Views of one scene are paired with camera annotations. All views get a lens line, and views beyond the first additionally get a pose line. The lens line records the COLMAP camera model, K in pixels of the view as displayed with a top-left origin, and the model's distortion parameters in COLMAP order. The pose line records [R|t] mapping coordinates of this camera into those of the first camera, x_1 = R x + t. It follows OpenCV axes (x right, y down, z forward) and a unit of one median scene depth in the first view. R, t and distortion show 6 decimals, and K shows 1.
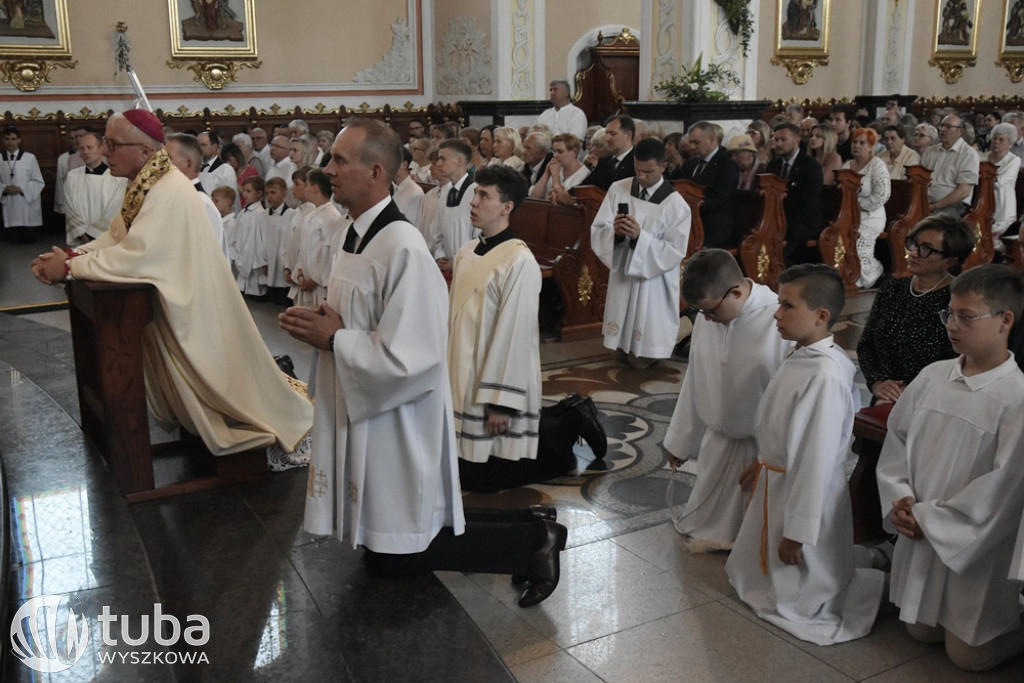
lens RADIAL K [[1087.1, 0, 509.8], [0, 1087.1, 364.2], [0, 0, 1]] dist [-0.069191, 0.122316]
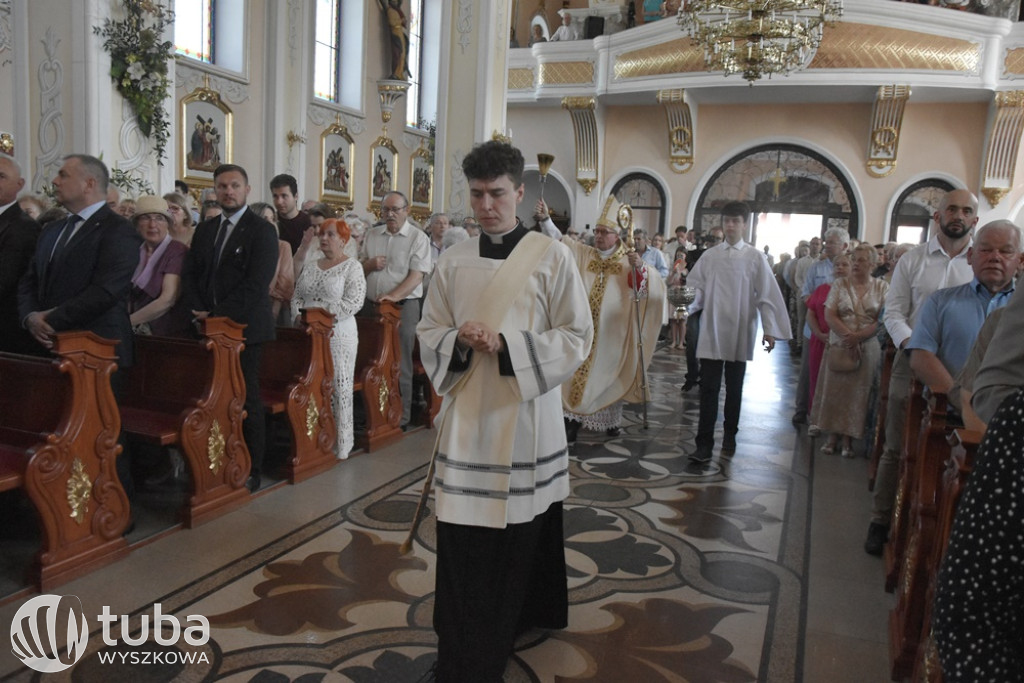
lens RADIAL K [[787.7, 0, 509.5], [0, 787.7, 354.6], [0, 0, 1]] dist [-0.047345, 0.012247]
pose [[0.795611, -0.031452, 0.604991, 0.051597], [0.088230, 0.994019, -0.064352, -0.062073], [-0.599348, 0.104577, 0.793628, 0.298358]]
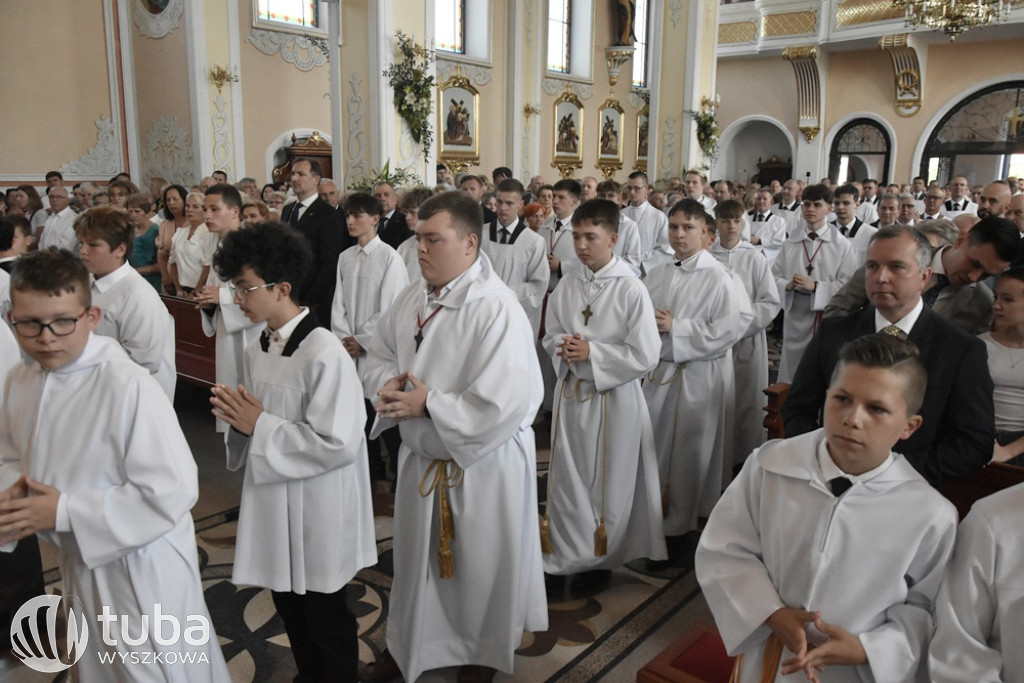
lens RADIAL K [[792.4, 0, 509.4], [0, 792.4, 352.7], [0, 0, 1]] dist [-0.046876, 0.011001]
pose [[0.941606, -0.049886, 0.333001, 0.009661], [0.058258, 0.998186, -0.015197, -0.050802], [-0.331639, 0.033709, 0.942804, 0.146852]]
